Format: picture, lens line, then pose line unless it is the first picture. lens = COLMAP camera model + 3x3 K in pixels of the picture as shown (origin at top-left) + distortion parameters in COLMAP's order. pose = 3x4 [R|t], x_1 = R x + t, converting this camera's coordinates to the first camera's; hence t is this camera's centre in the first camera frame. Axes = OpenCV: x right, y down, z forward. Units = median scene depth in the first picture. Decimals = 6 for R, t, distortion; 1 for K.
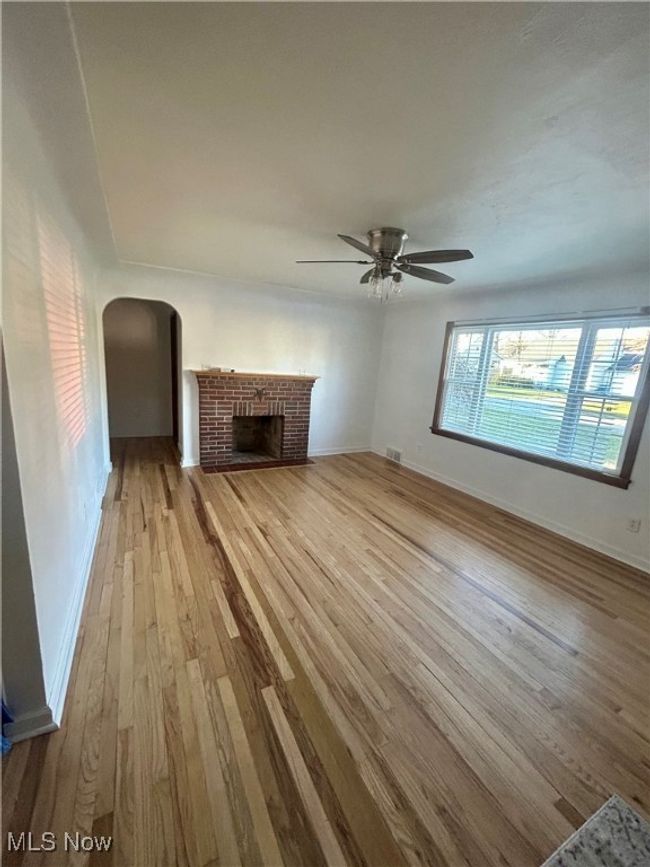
lens RADIAL K [[351.9, 0, 318.5], [0, 351.9, 431.3], [0, 0, 1]] dist [-0.002164, -0.000332]
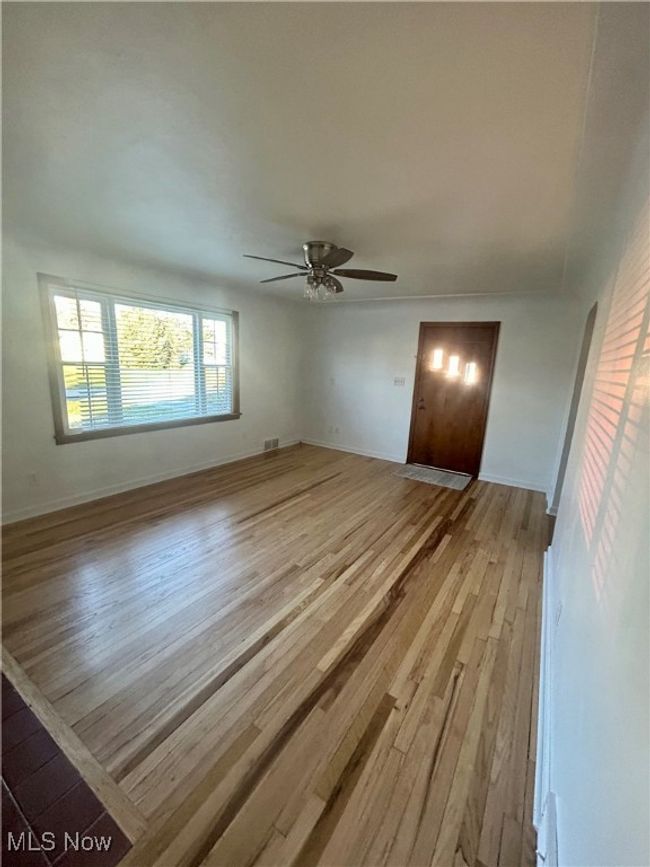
lens RADIAL K [[351.9, 0, 320.0], [0, 351.9, 438.3], [0, 0, 1]] dist [-0.002164, -0.000332]
pose [[-0.492510, -0.276431, 0.825239, -0.749459], [0.088883, 0.927282, 0.363659, -0.327453], [-0.865756, 0.252455, -0.432126, 1.341365]]
